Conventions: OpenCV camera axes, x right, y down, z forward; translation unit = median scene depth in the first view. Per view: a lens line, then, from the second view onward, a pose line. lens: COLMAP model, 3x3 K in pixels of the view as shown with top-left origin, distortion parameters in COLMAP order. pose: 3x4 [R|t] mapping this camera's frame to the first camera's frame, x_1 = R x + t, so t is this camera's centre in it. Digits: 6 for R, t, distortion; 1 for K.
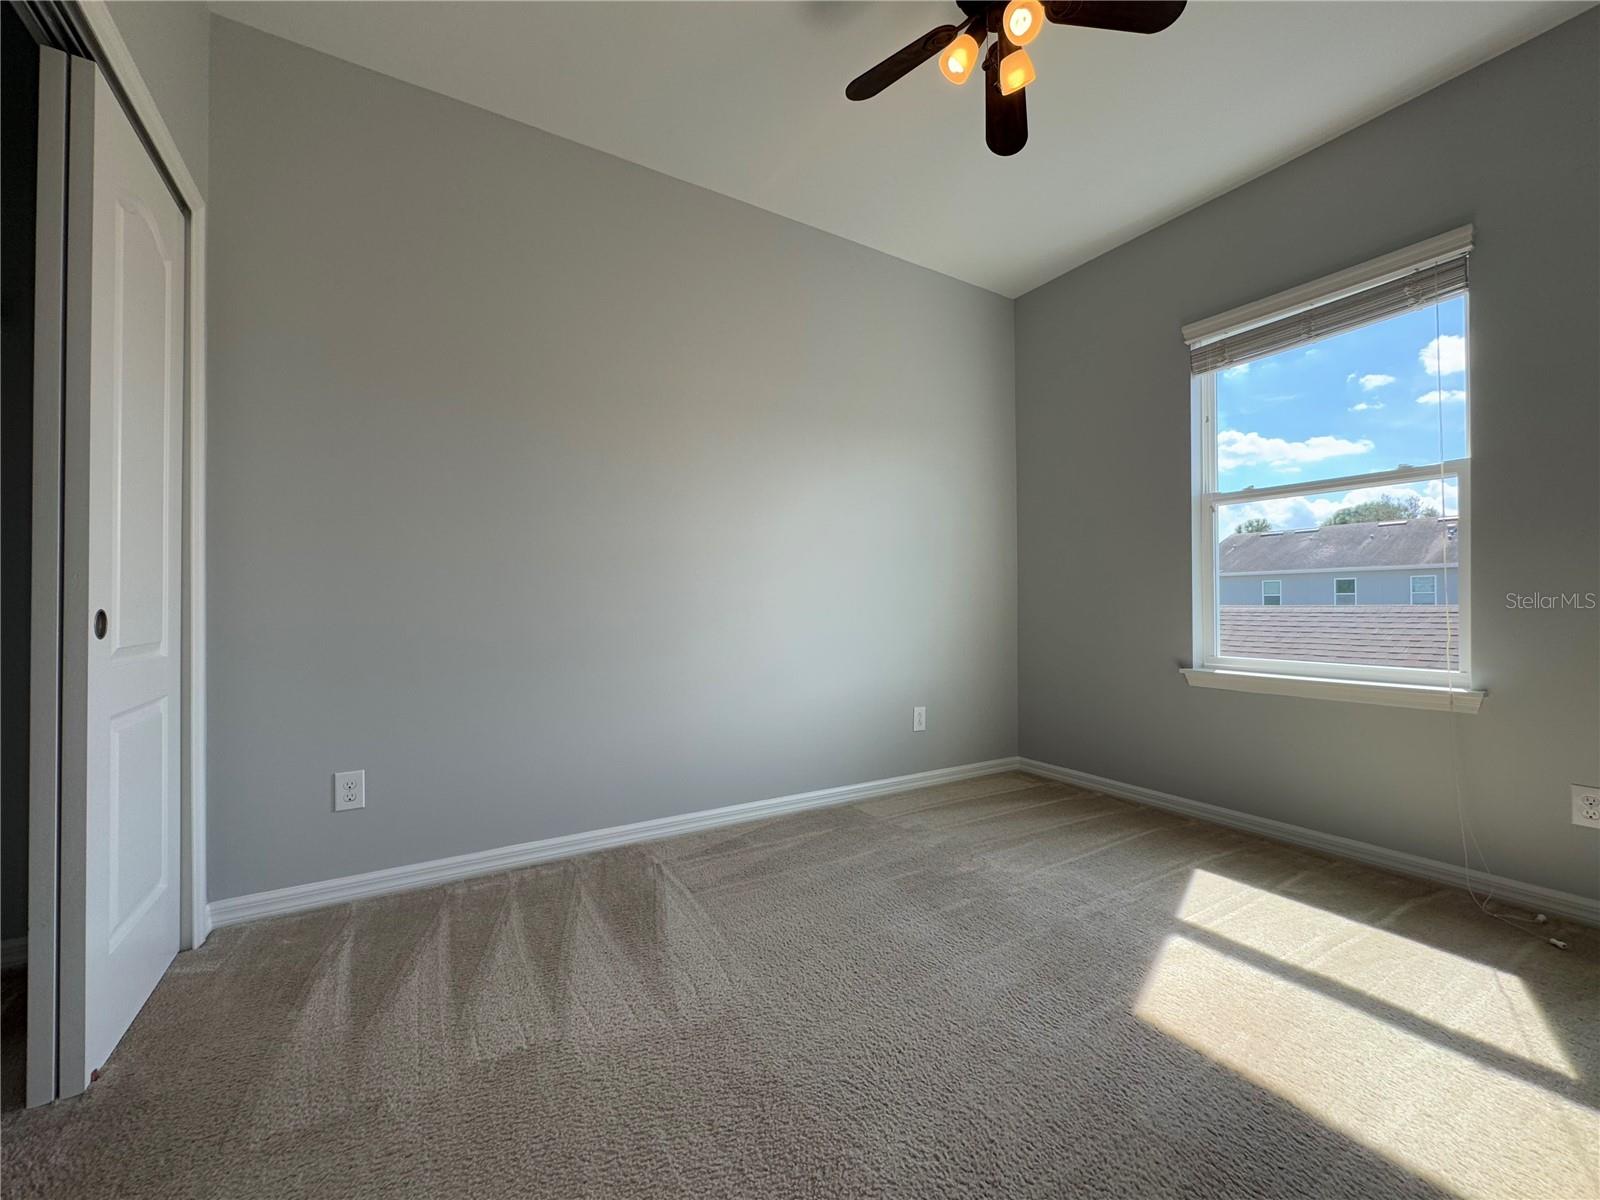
lens RADIAL K [[638.9, 0, 800.0], [0, 638.9, 600.0], [0, 0, 1]] dist [-0.004185, 0.000683]
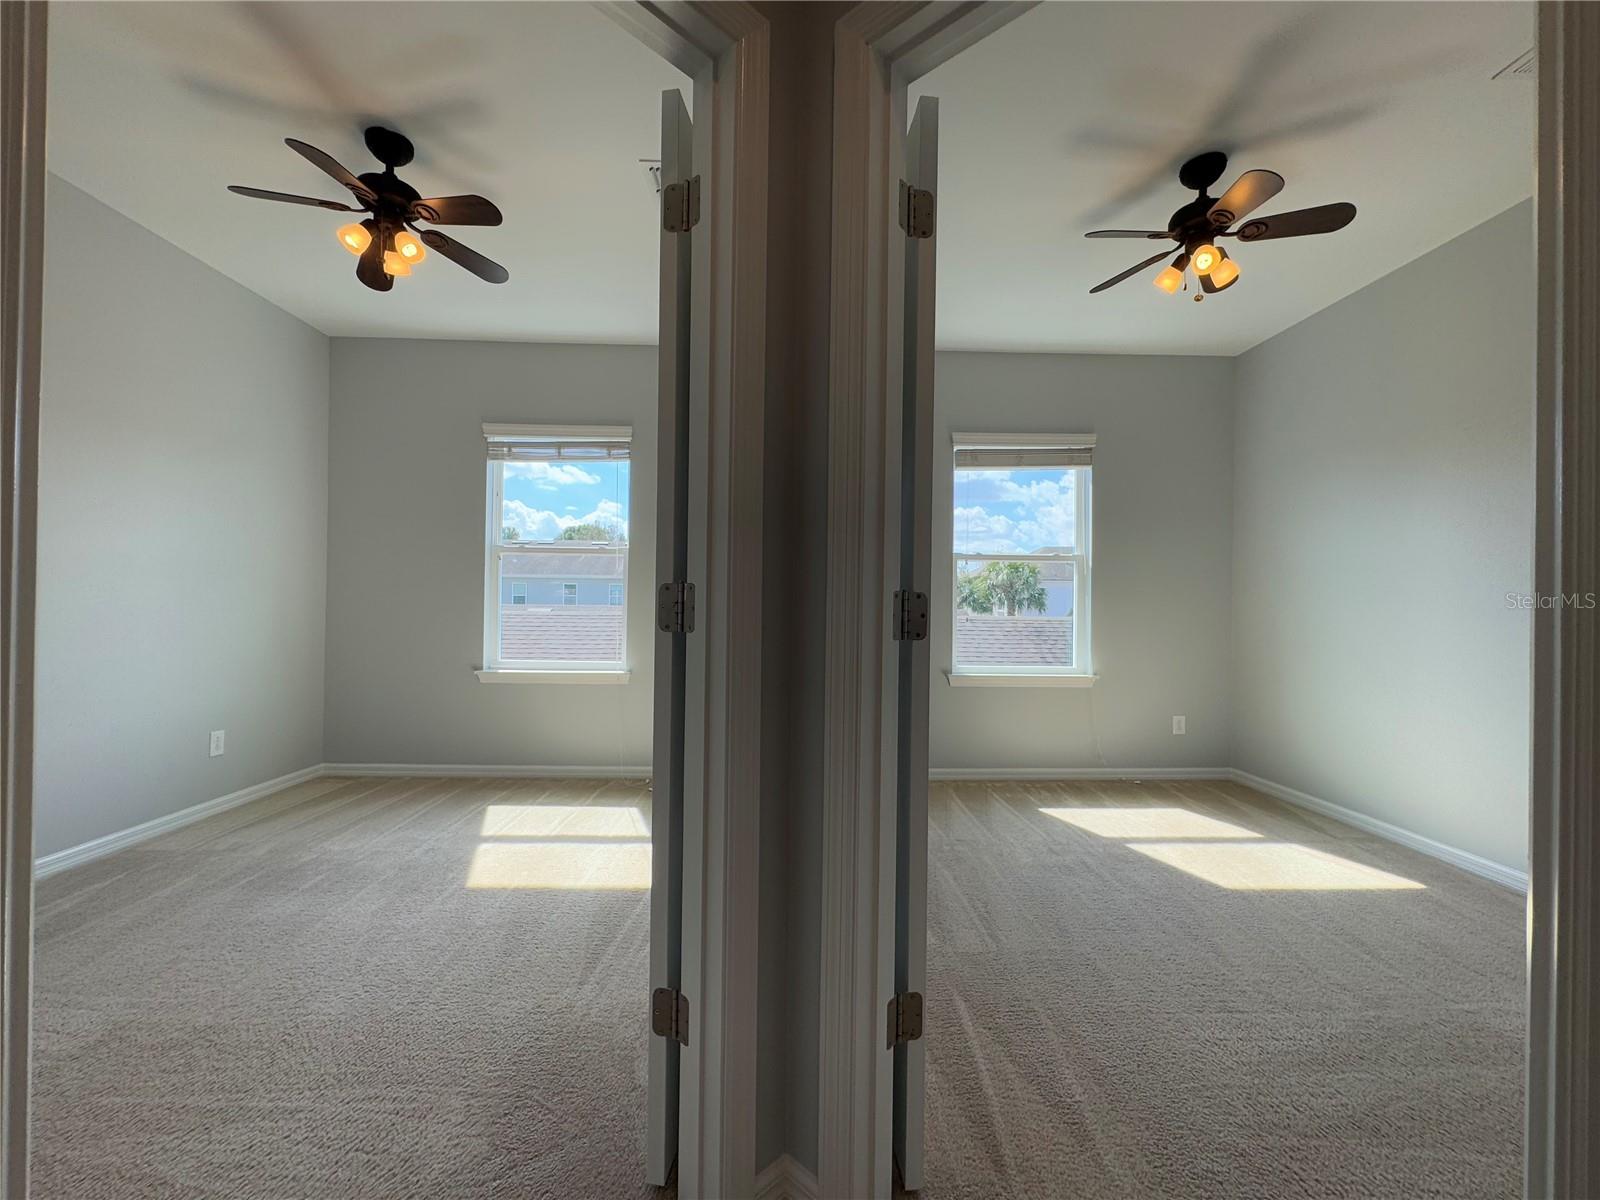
lens RADIAL K [[638.9, 0, 800.0], [0, 638.9, 600.0], [0, 0, 1]] dist [-0.004185, 0.000683]
pose [[0.493735, 0.015207, 0.869479, -0.289472], [-0.022370, 0.999738, -0.004783, -0.061761], [-0.869324, -0.017089, 0.493946, -0.324013]]
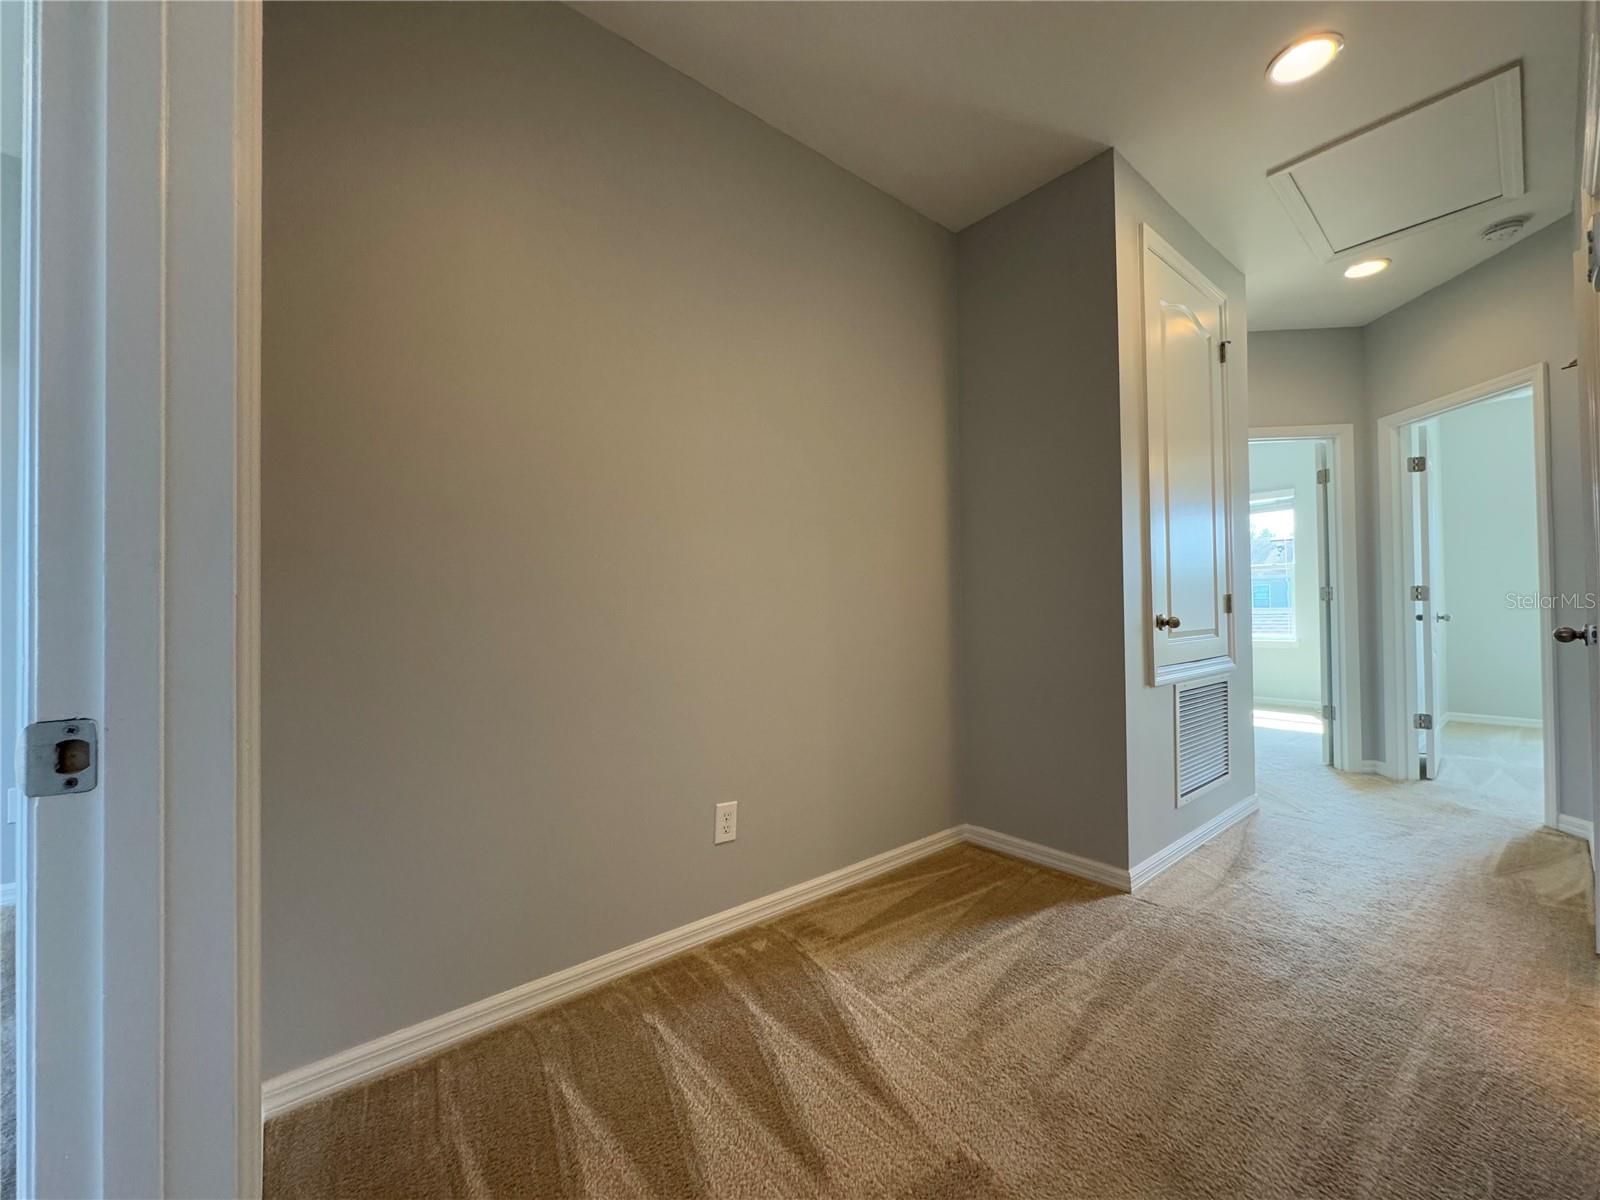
lens RADIAL K [[638.9, 0, 800.0], [0, 638.9, 600.0], [0, 0, 1]] dist [-0.004185, 0.000683]
pose [[0.988449, -0.006358, 0.151418, -1.525326], [0.007296, 0.999957, -0.005640, -0.040921], [-0.151376, 0.006679, 0.988454, -1.440044]]
